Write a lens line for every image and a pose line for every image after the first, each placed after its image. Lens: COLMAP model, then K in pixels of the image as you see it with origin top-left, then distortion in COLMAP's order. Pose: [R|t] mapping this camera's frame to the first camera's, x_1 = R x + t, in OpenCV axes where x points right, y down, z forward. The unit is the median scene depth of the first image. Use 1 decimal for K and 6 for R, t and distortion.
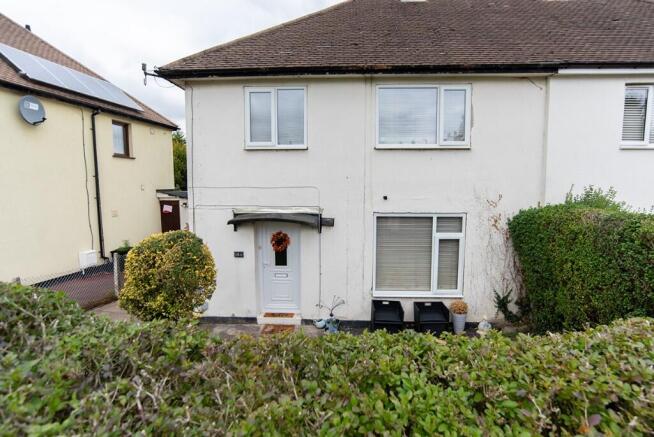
lens RADIAL K [[341.7, 0, 323.9], [0, 341.7, 217.1], [0, 0, 1]] dist [-0.022558, 0.001691]
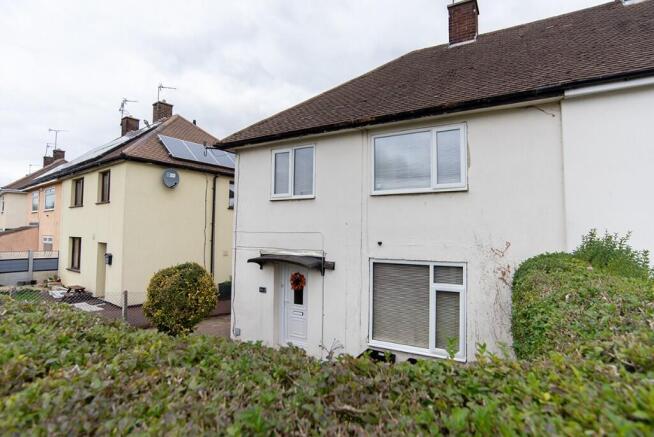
lens RADIAL K [[341.7, 0, 323.9], [0, 341.7, 217.1], [0, 0, 1]] dist [-0.022558, 0.001691]
pose [[0.890501, -0.013890, -0.454768, 0.483252], [-0.050668, 0.990289, -0.129463, 0.004026], [0.452150, 0.138329, 0.881150, 0.040775]]
